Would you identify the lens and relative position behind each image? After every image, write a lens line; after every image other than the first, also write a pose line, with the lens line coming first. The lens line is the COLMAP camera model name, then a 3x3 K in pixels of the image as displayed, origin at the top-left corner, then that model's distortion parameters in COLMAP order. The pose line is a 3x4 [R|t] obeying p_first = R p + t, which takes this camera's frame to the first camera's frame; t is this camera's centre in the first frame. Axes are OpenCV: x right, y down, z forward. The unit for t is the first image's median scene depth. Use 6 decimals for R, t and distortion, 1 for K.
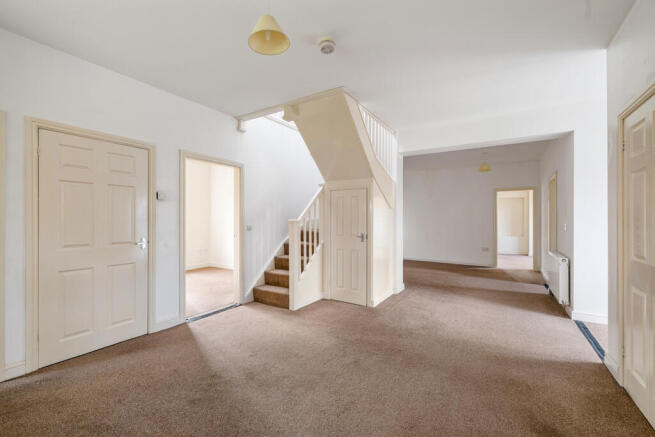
lens RADIAL K [[279.5, 0, 329.6], [0, 279.5, 219.9], [0, 0, 1]] dist [0.001678, -0.000042]
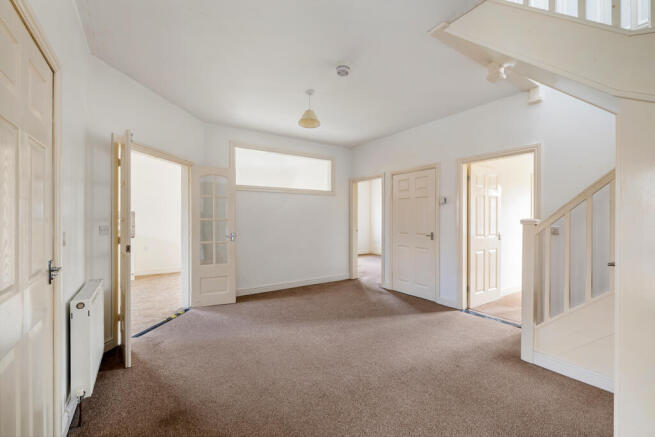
lens RADIAL K [[287.8, 0, 327.5], [0, 287.8, 218.5], [0, 0, 1]] dist [0.000029, -0.000068]
pose [[-0.411795, 0.001039, -0.911276, 0.593457], [-0.001153, 0.999998, 0.001661, -0.004211], [0.911276, 0.001735, -0.411793, 0.763202]]
